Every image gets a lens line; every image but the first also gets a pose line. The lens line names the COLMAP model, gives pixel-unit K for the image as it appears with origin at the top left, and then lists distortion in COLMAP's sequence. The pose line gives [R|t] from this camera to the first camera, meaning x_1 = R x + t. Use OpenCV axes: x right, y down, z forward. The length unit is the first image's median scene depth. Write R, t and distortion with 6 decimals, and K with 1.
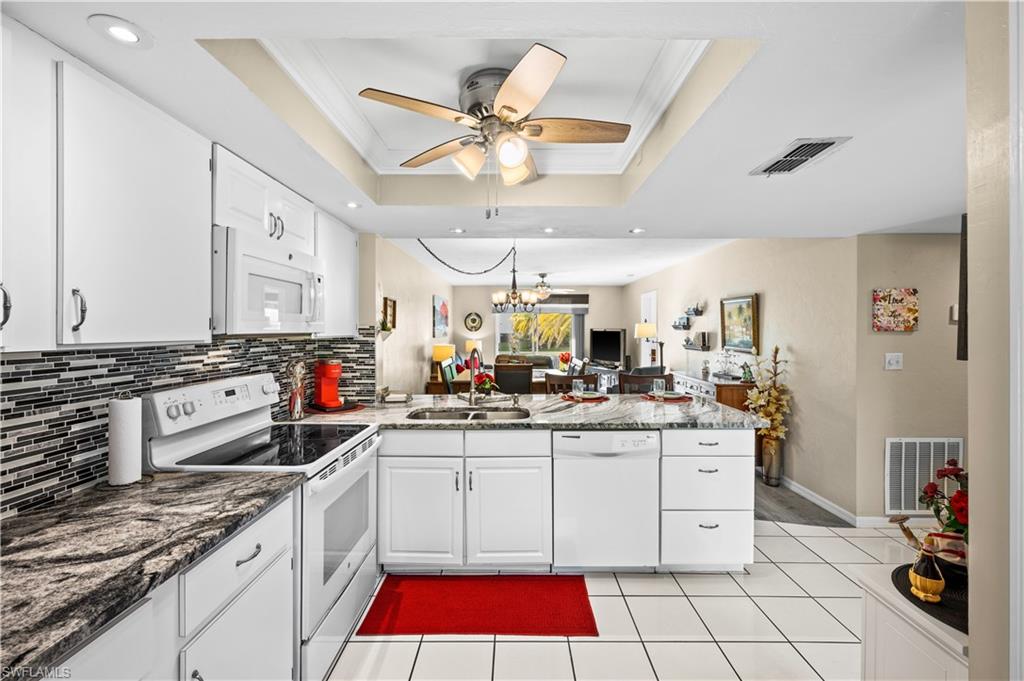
lens RADIAL K [[413.0, 0, 513.9], [0, 413.0, 335.3], [0, 0, 1]] dist [-0.003909, 0.000488]
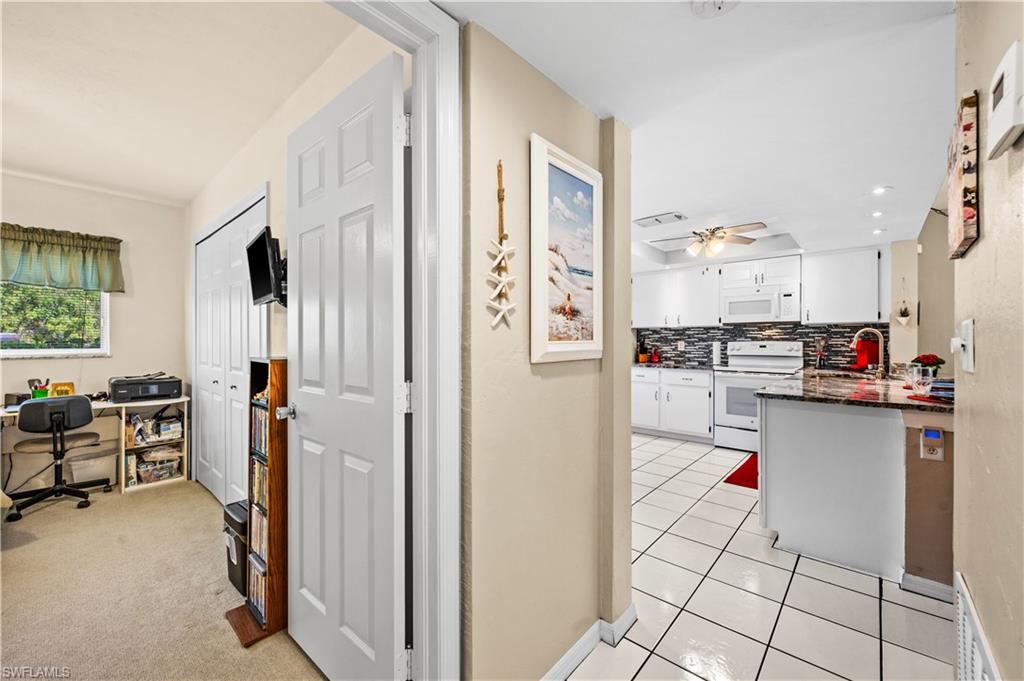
lens RADIAL K [[413.0, 0, 505.8], [0, 413.0, 343.6], [0, 0, 1]] dist [-0.003909, 0.000488]
pose [[-0.664450, 0.005900, -0.747309, 0.872883], [-0.007683, 0.999862, 0.014725, 0.037922], [0.747293, 0.015526, -0.664313, 0.586538]]
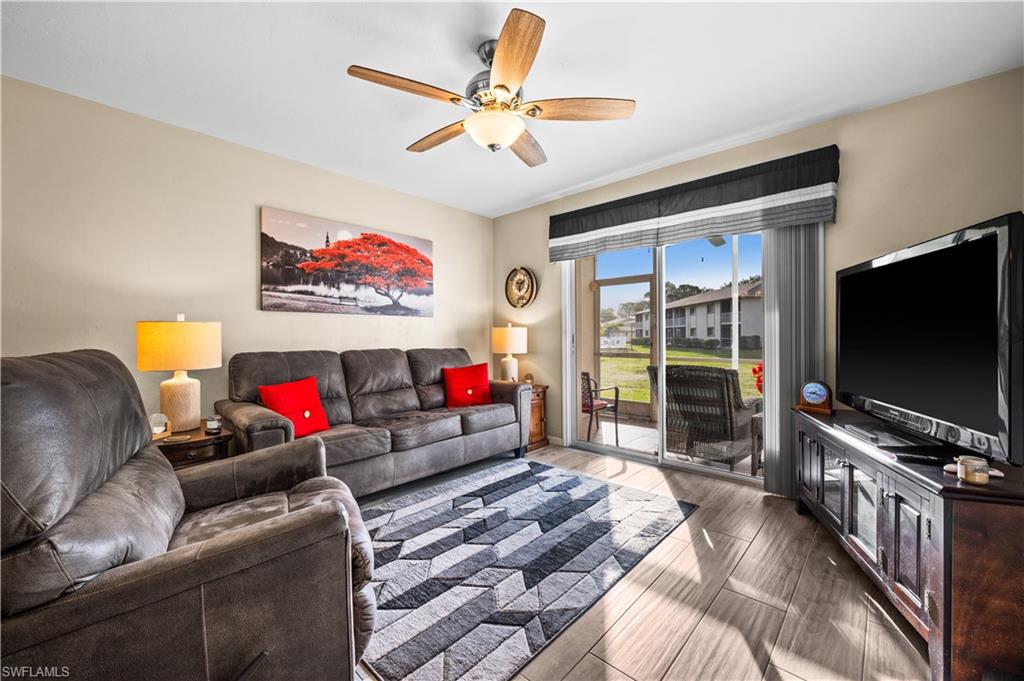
lens RADIAL K [[413.0, 0, 517.6], [0, 413.0, 337.9], [0, 0, 1]] dist [-0.003909, 0.000488]
pose [[0.745460, -0.004505, -0.666535, 0.402850], [-0.002095, 0.999956, -0.009101, 0.054239], [0.666547, 0.008180, 0.745418, 1.321488]]
